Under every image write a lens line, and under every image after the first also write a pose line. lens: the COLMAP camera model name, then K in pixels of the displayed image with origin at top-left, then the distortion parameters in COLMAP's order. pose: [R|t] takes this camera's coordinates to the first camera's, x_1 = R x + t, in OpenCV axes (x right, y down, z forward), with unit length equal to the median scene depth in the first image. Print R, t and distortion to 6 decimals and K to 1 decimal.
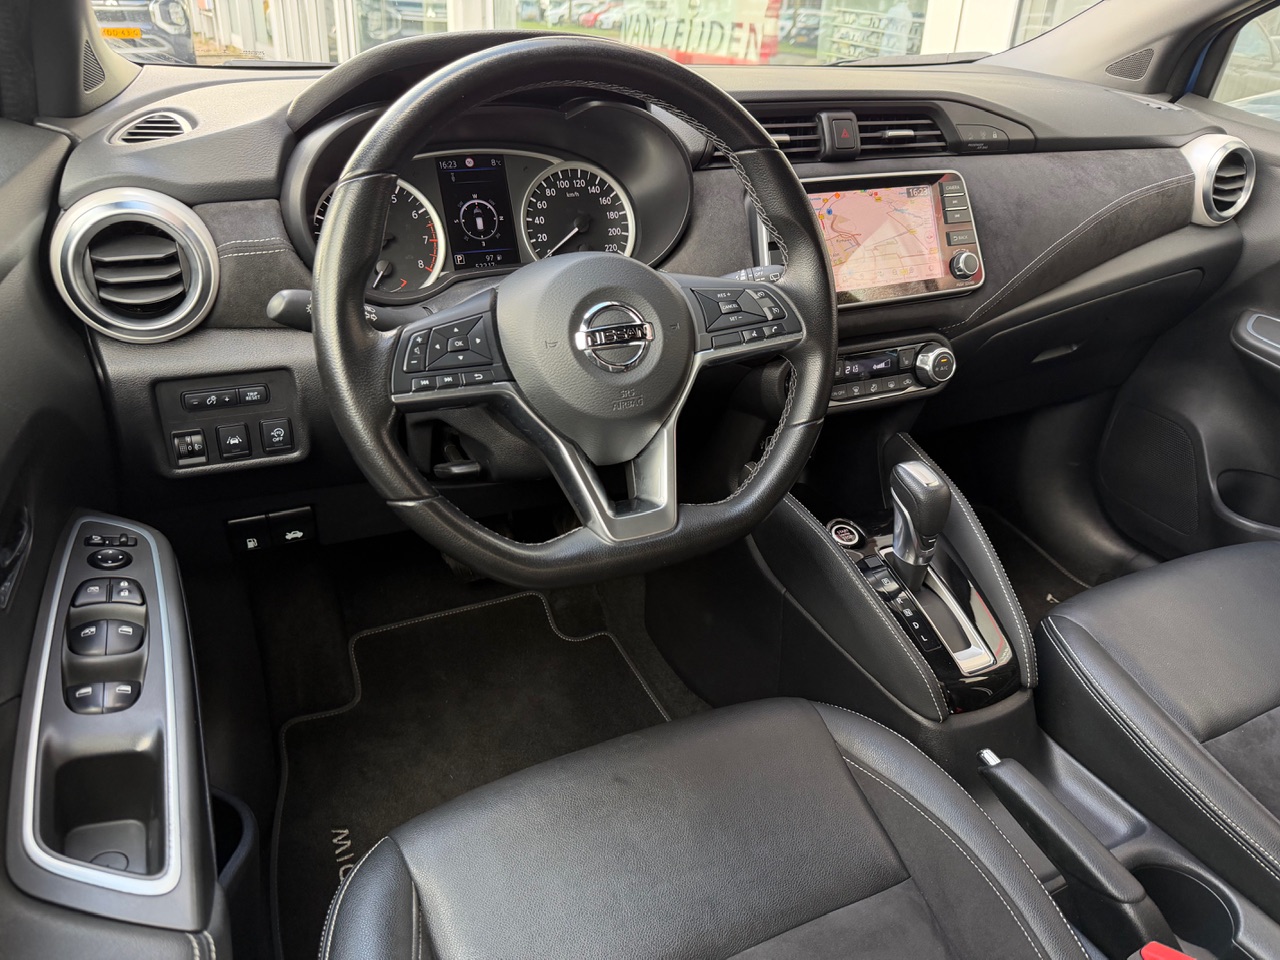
lens RADIAL K [[902.0, 0, 640.0], [0, 902.0, 480.0], [0, 0, 1]] dist [0.003107, -0.002299]
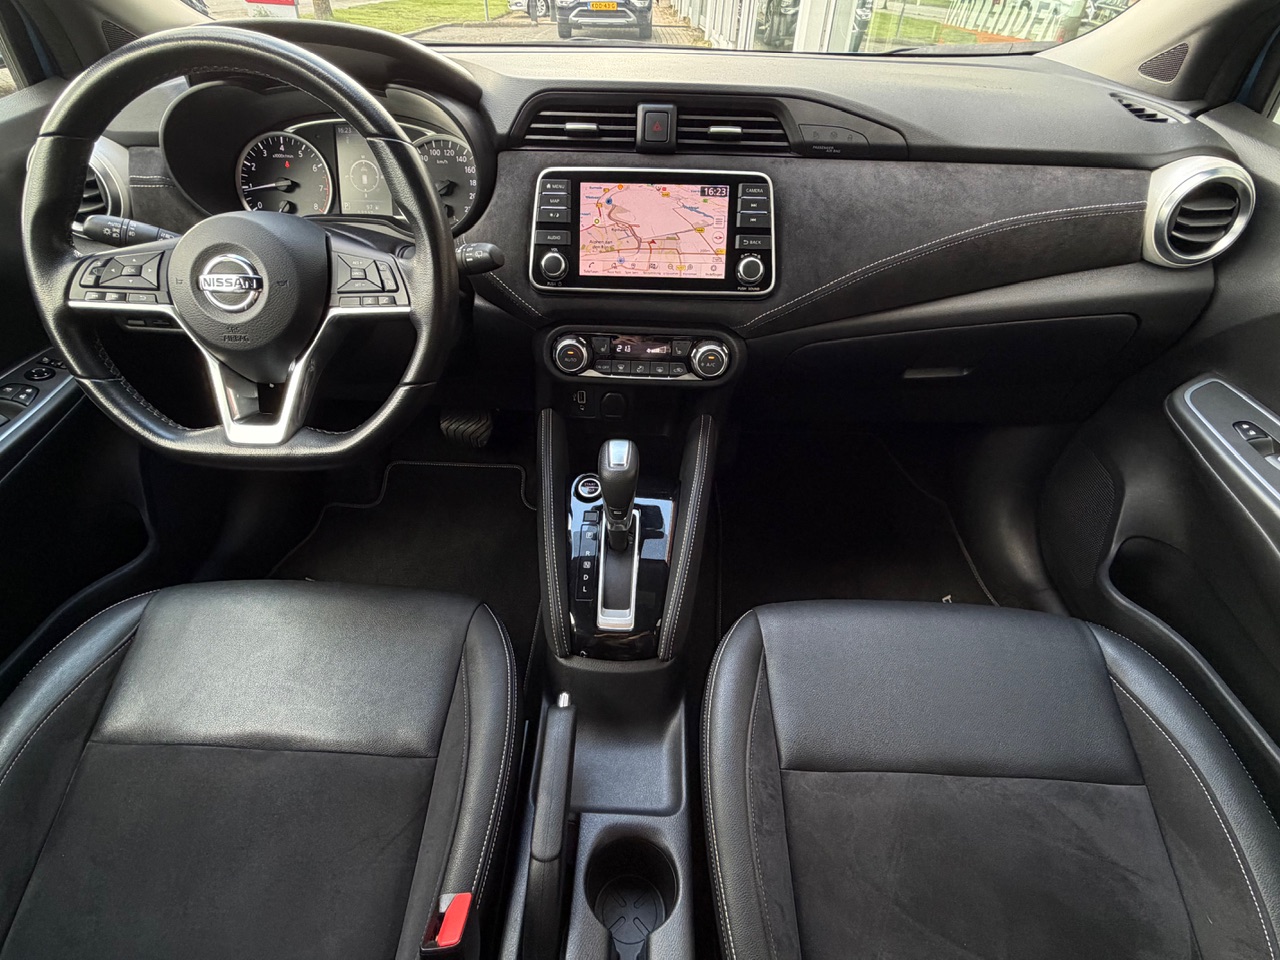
lens RADIAL K [[658.2, 0, 640.0], [0, 658.2, 480.0], [0, 0, 1]] dist [0.019804, -0.016677]
pose [[0.888554, 0.271390, -0.369891, 0.607002], [-0.209642, 0.957353, 0.198808, -0.134346], [0.408071, -0.099107, 0.907555, 0.241468]]
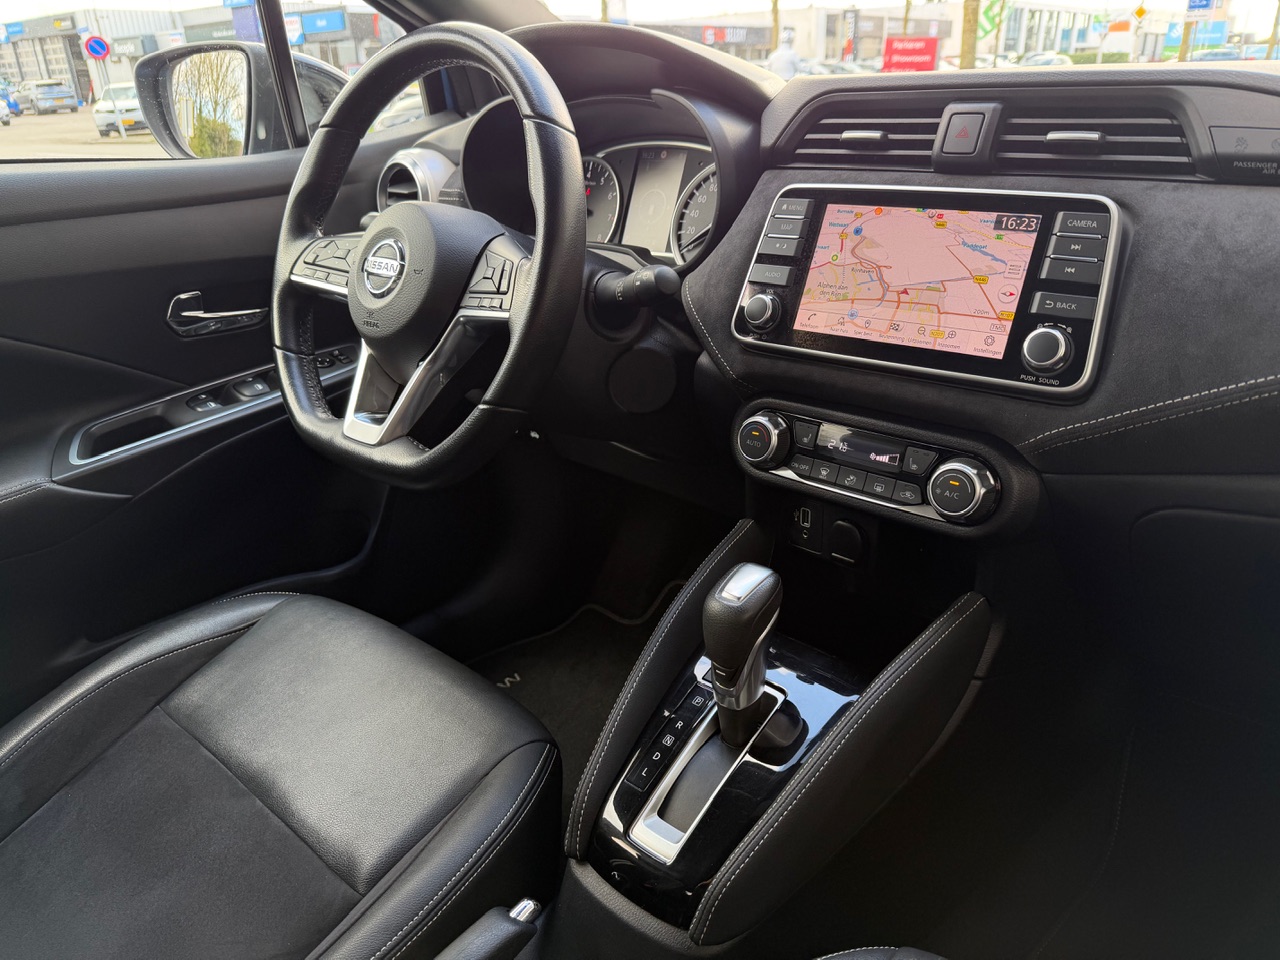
lens RADIAL K [[923.1, 0, 640.0], [0, 923.1, 480.0], [0, 0, 1]] dist [0.088988, -0.143914]
pose [[0.385555, 0.327170, -0.862732, 0.838248], [-0.386939, 0.906164, 0.170717, -0.164996], [0.837631, 0.268004, 0.475971, 0.513850]]
